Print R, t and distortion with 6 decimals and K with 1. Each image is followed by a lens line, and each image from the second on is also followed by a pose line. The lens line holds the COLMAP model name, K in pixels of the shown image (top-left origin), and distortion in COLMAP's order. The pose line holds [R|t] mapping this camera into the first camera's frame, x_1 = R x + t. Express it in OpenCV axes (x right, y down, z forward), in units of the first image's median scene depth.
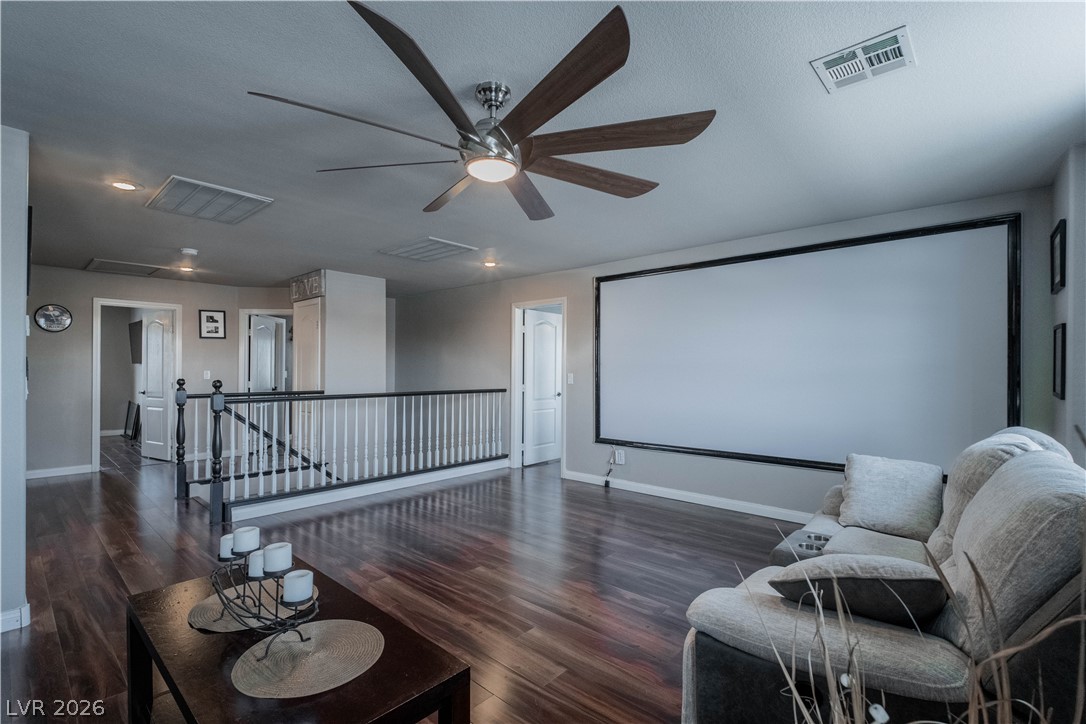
lens RADIAL K [[499.6, 0, 543.4], [0, 499.6, 366.6], [0, 0, 1]] dist [-0.005300, -0.000434]
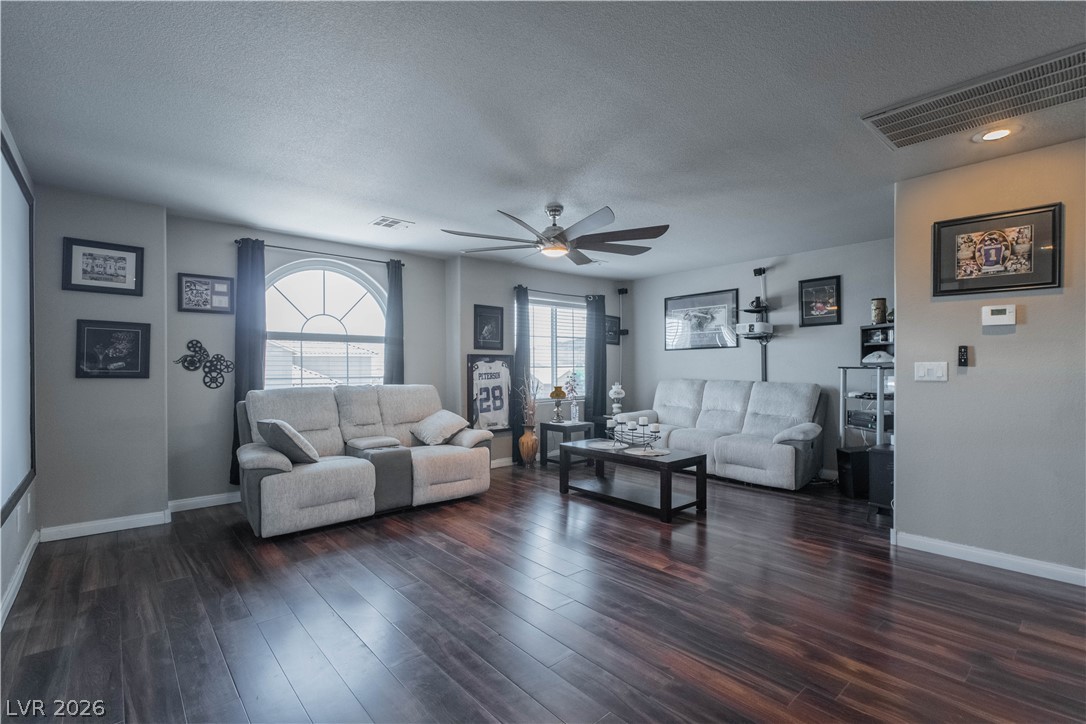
lens RADIAL K [[499.6, 0, 545.4], [0, 499.6, 366.2], [0, 0, 1]] dist [-0.005300, -0.000434]
pose [[-0.993533, -0.000485, 0.113545, -0.192098], [-0.001223, 0.999979, -0.006430, 0.032529], [-0.113540, -0.006528, -0.993512, 1.947611]]
